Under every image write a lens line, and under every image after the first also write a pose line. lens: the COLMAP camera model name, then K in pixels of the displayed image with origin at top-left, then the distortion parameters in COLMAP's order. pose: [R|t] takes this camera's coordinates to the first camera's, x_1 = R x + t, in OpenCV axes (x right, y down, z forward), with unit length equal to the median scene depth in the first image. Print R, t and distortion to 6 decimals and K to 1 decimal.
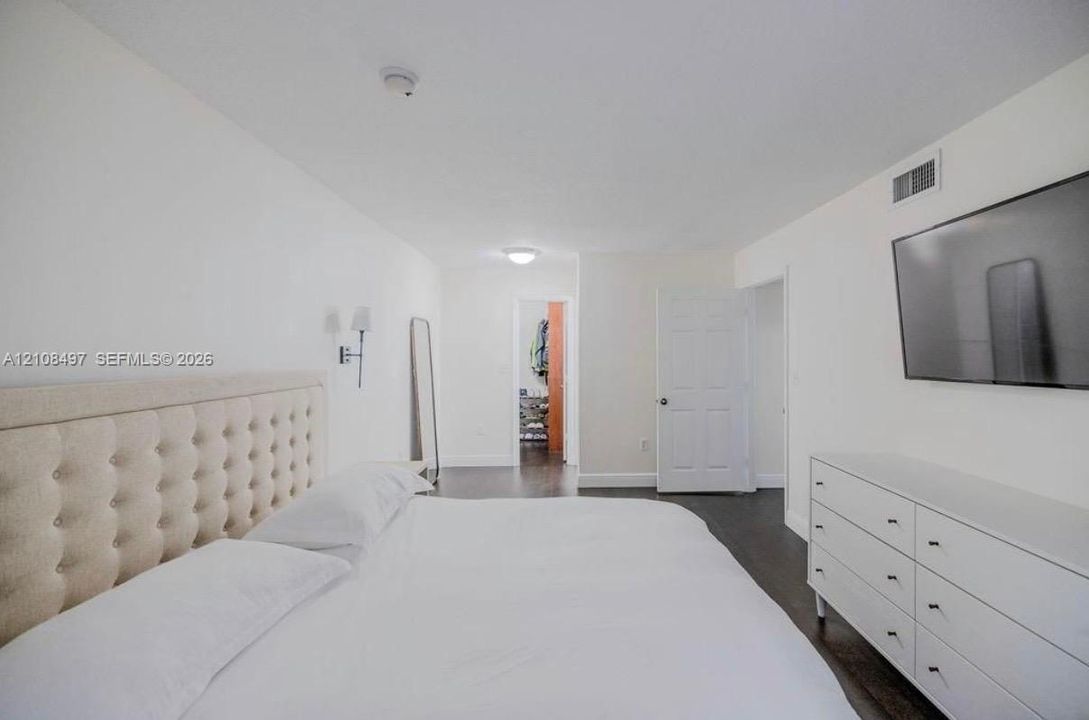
lens RADIAL K [[469.9, 0, 544.9], [0, 469.9, 355.8], [0, 0, 1]] dist [-0.000438, 0.000136]
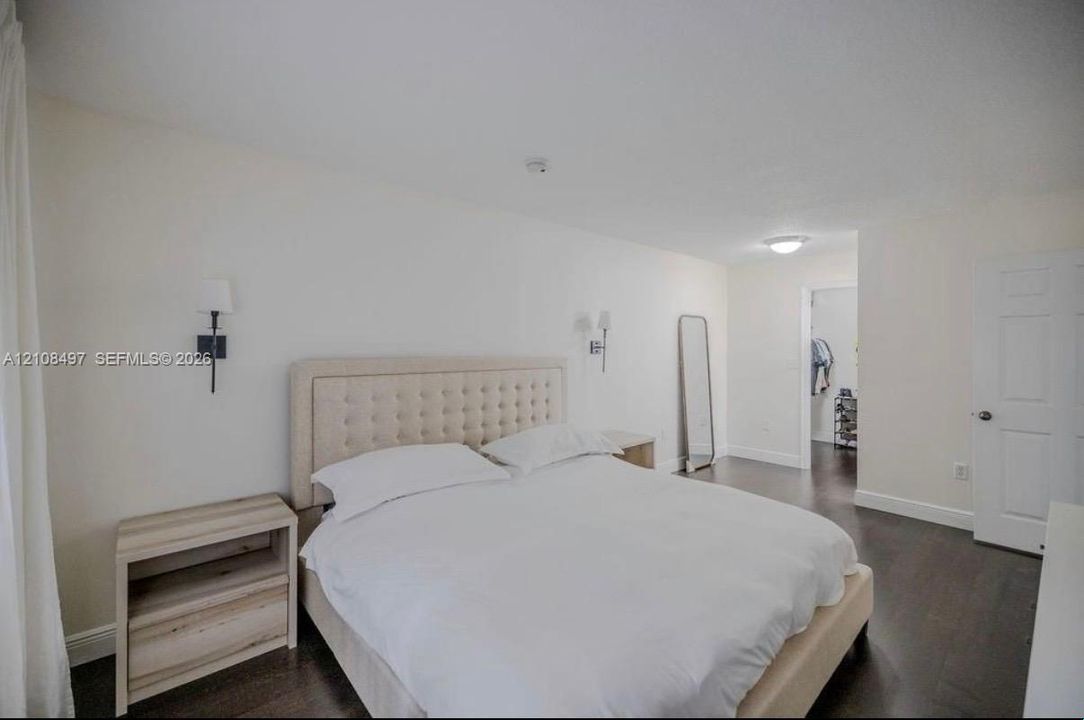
lens RADIAL K [[456.5, 0, 544.8], [0, 456.5, 352.8], [0, 0, 1]] dist [0.000217, 0.000021]
pose [[0.639864, 0.015845, -0.768325, 0.360857], [-0.011724, 0.999872, 0.010856, 0.001149], [0.768399, 0.002062, 0.639968, 0.034677]]
